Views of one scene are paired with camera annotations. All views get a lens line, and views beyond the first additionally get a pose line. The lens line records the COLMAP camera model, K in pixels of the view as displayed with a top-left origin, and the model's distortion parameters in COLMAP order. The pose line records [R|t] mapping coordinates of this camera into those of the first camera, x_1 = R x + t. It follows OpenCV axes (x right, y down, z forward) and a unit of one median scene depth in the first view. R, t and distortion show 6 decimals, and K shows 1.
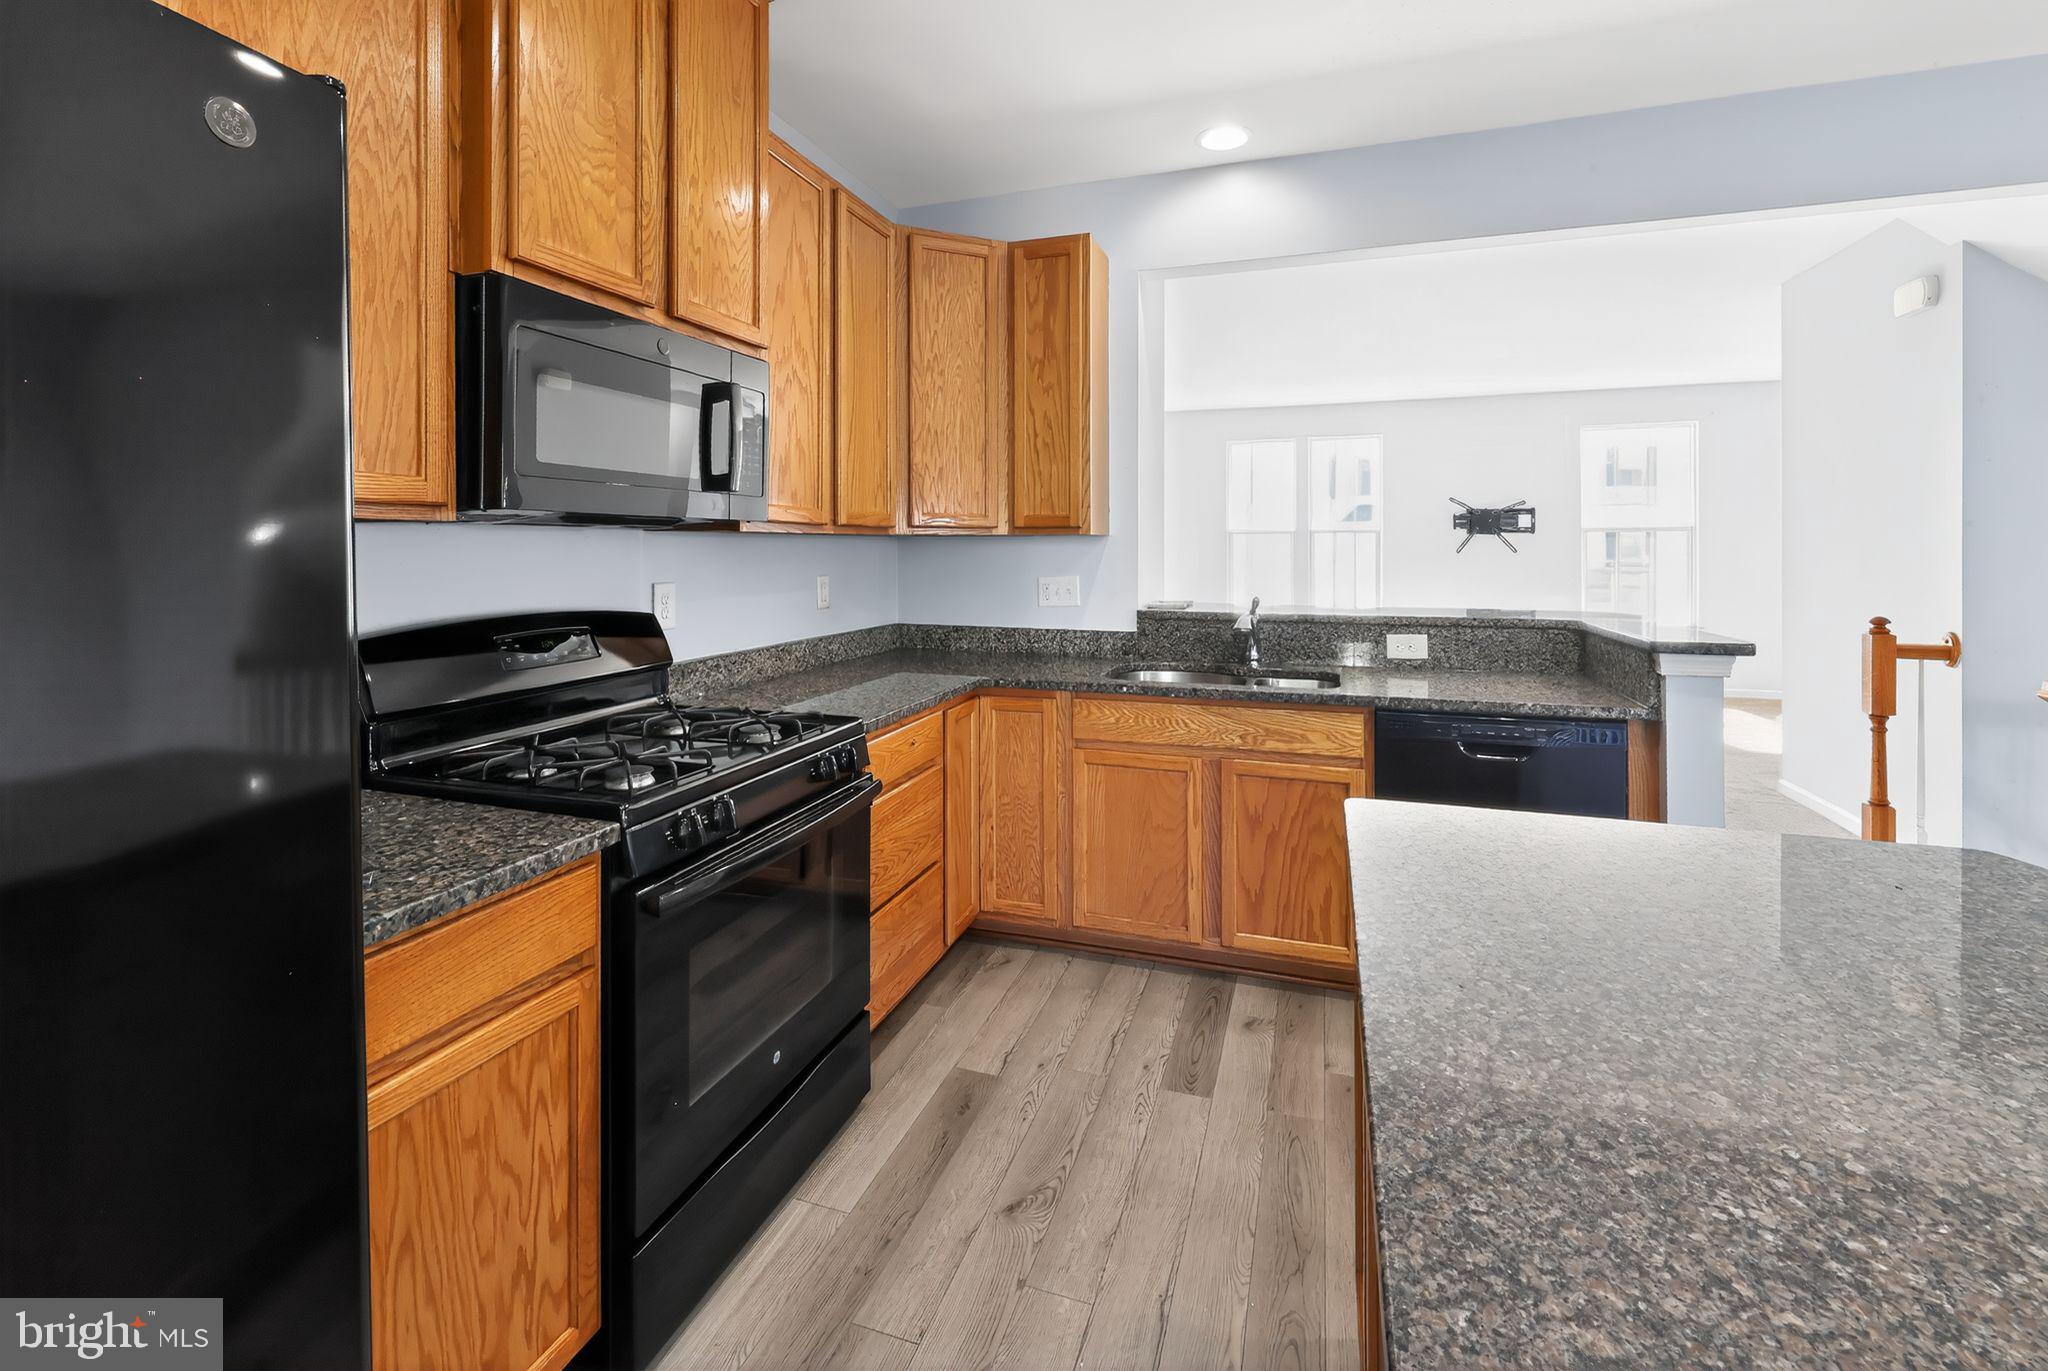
lens RADIAL K [[894.5, 0, 1022.4], [0, 894.5, 546.9], [0, 0, 1]] dist [0.000500, 0.000036]
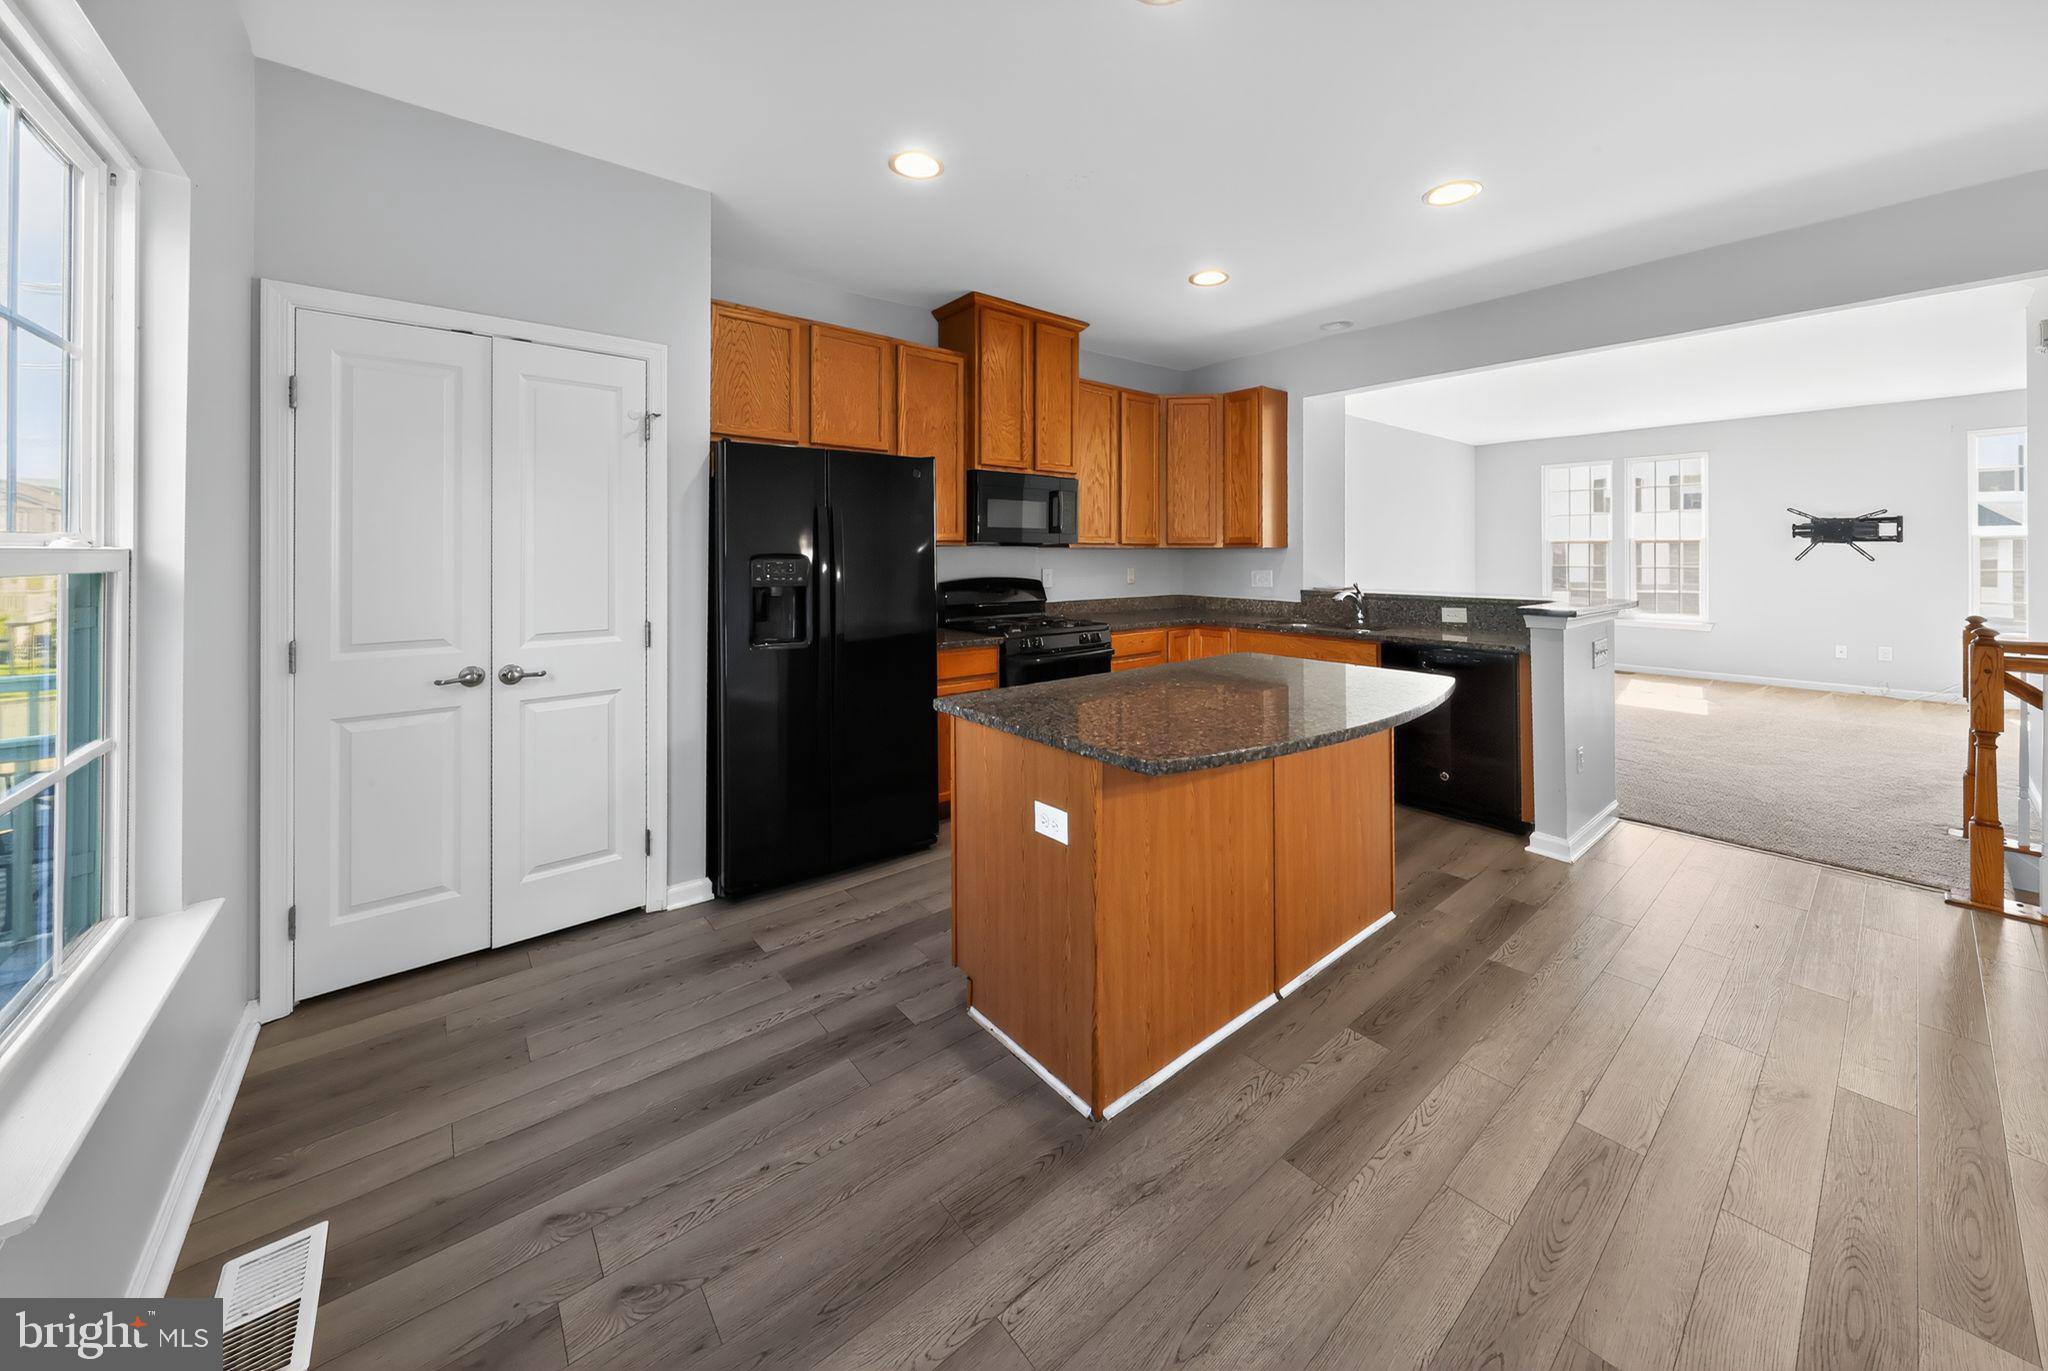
lens RADIAL K [[722.6, 0, 1021.4], [0, 722.6, 546.0], [0, 0, 1]] dist [0.000041, -0.000015]
pose [[0.845273, -0.002465, -0.534329, 0.474464], [-0.002438, 0.999961, -0.008470, -0.003224], [0.534329, 0.008463, 0.845234, -0.563335]]
